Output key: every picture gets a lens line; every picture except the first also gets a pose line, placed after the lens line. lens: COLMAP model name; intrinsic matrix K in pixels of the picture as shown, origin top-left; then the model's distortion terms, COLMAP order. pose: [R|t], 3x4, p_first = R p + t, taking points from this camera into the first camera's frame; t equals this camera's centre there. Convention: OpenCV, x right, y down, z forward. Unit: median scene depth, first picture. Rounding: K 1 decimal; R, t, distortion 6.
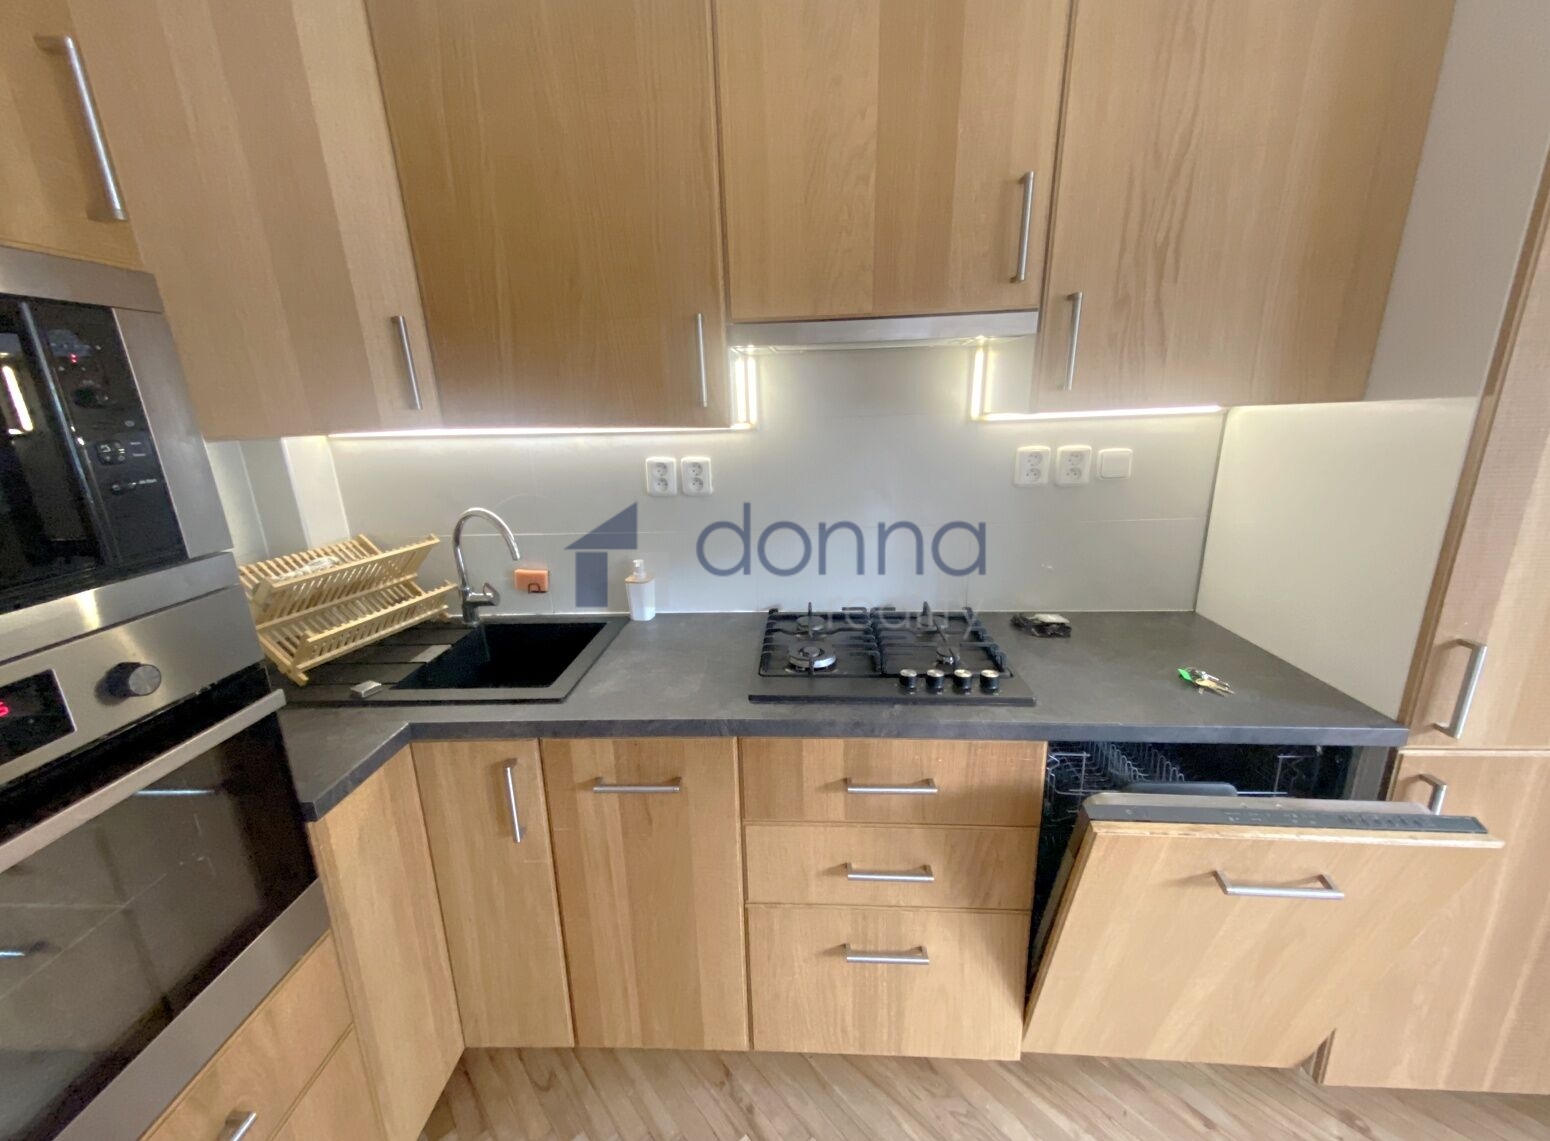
lens RADIAL K [[607.9, 0, 775.0], [0, 607.9, 570.5], [0, 0, 1]] dist [0.010118, 0.000011]
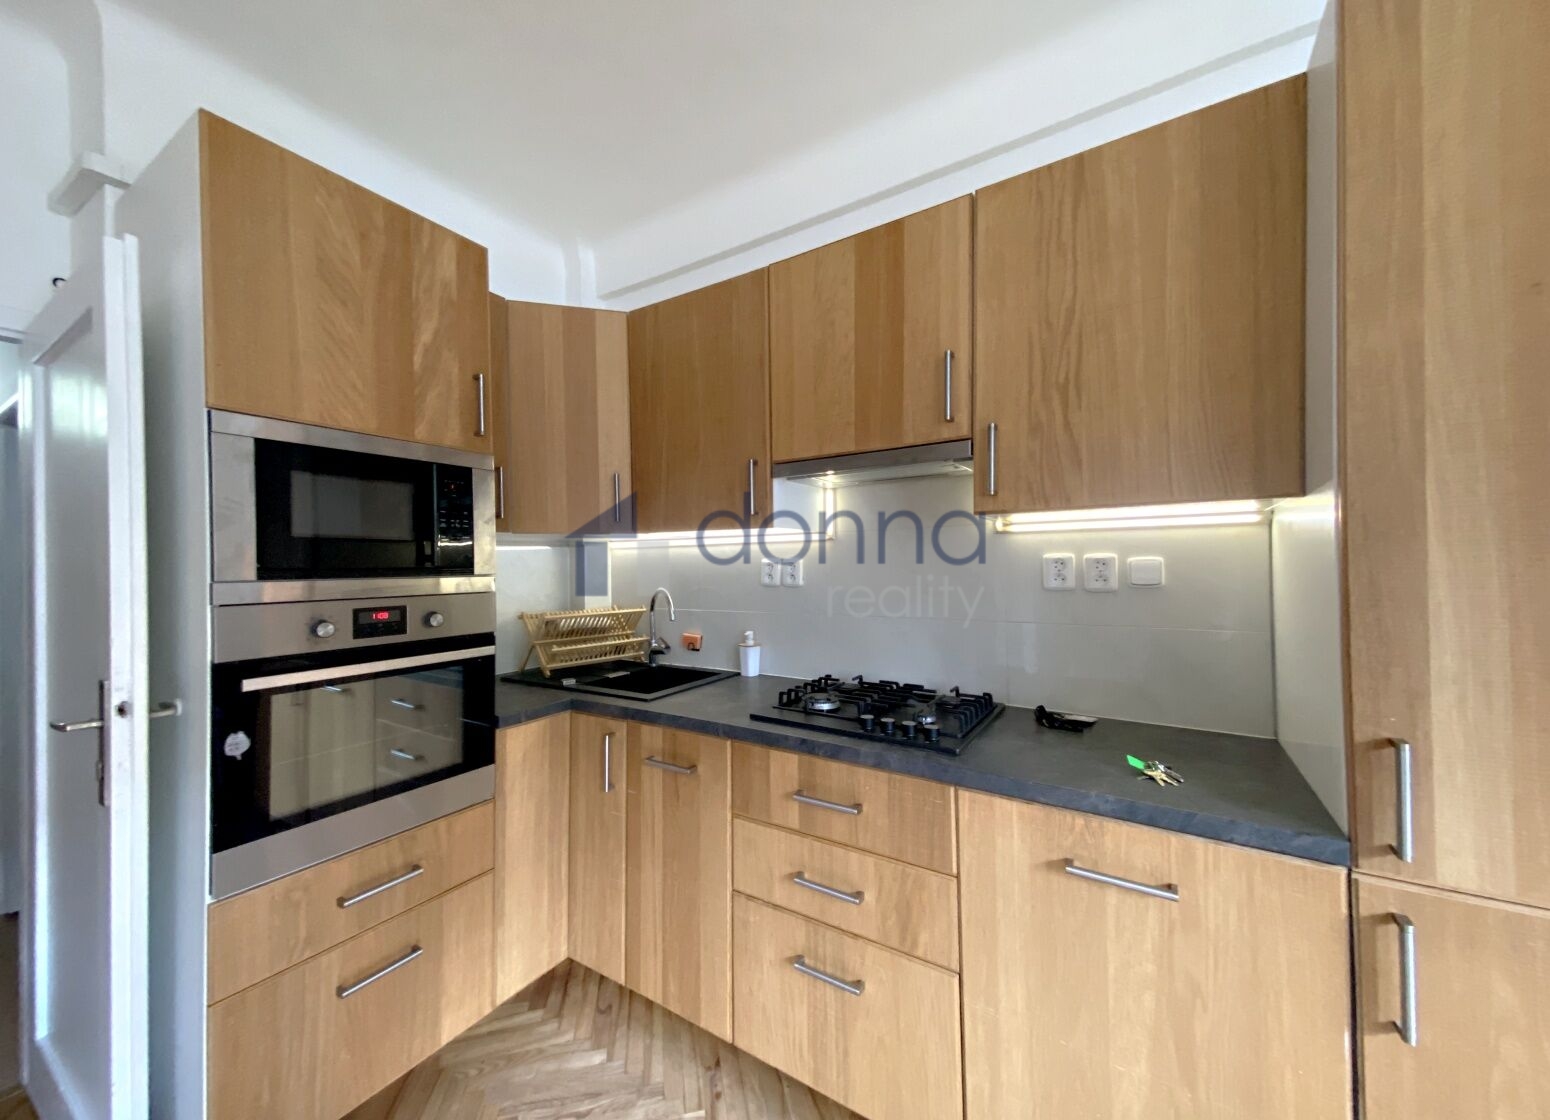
lens RADIAL K [[569.4, 0, 781.7], [0, 569.4, 556.8], [0, 0, 1]] dist [0.001961, -0.000048]
pose [[0.874414, 0.014862, -0.484953, 0.626669], [-0.145592, 0.961504, -0.233051, 0.151376], [0.462821, 0.274388, 0.842916, -0.140017]]
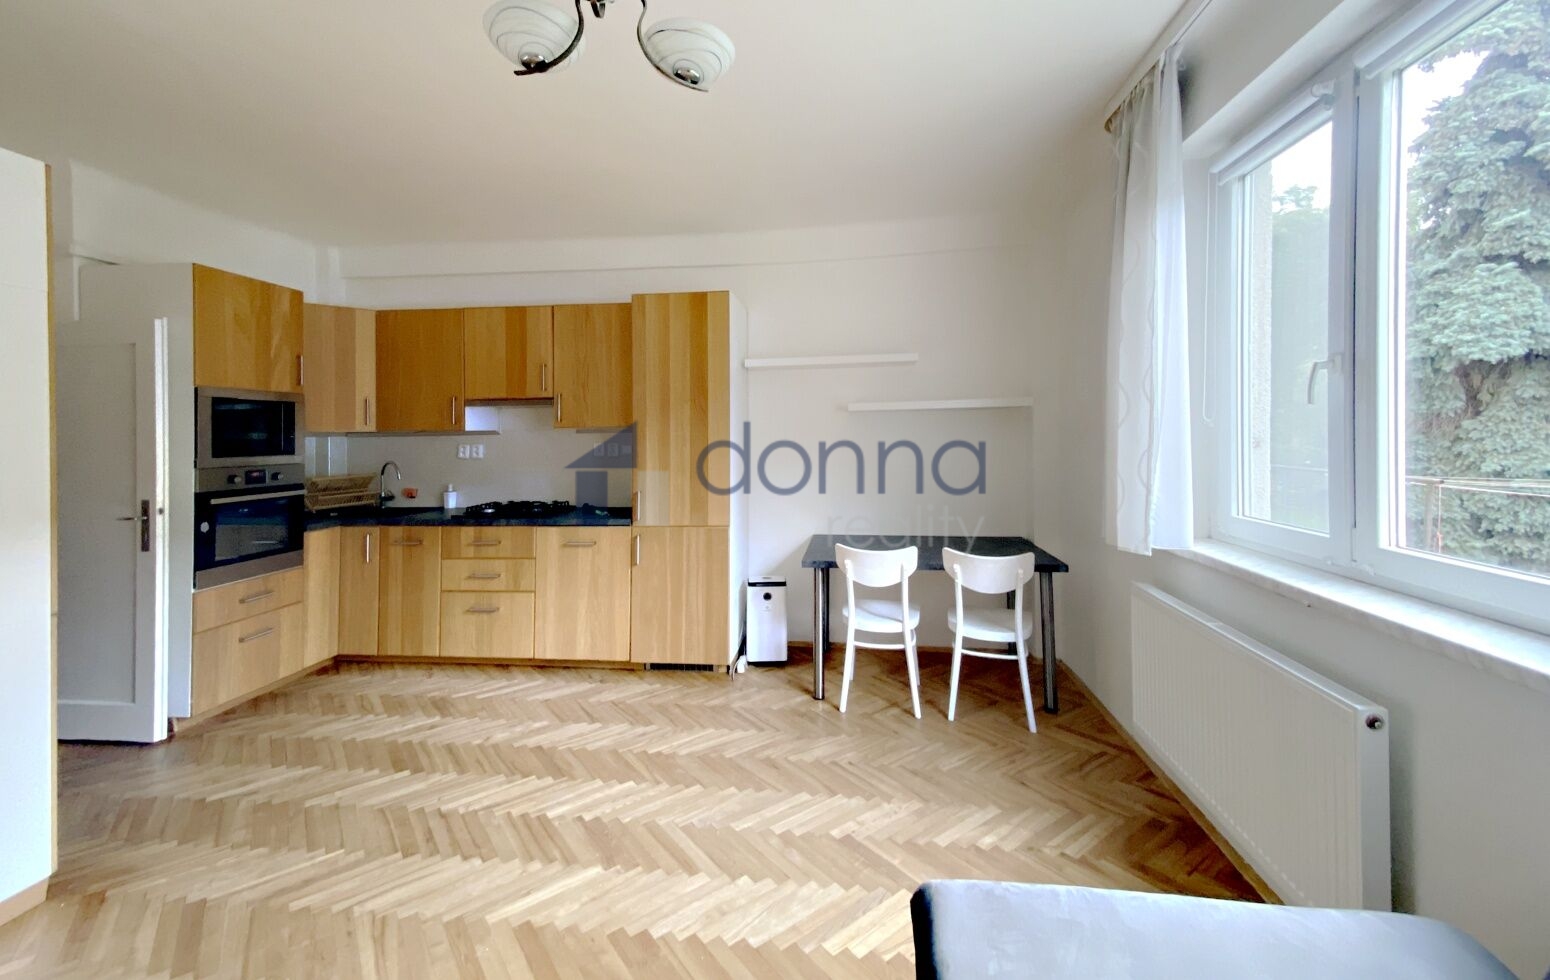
lens RADIAL K [[633.4, 0, 806.5], [0, 633.4, 413.8], [0, 0, 1]] dist [0.001801, 0.000050]
pose [[0.999023, 0.016180, -0.041125, 1.838898], [-0.027659, 0.954698, -0.296287, 0.605319], [0.034468, 0.297135, 0.954213, -2.095221]]
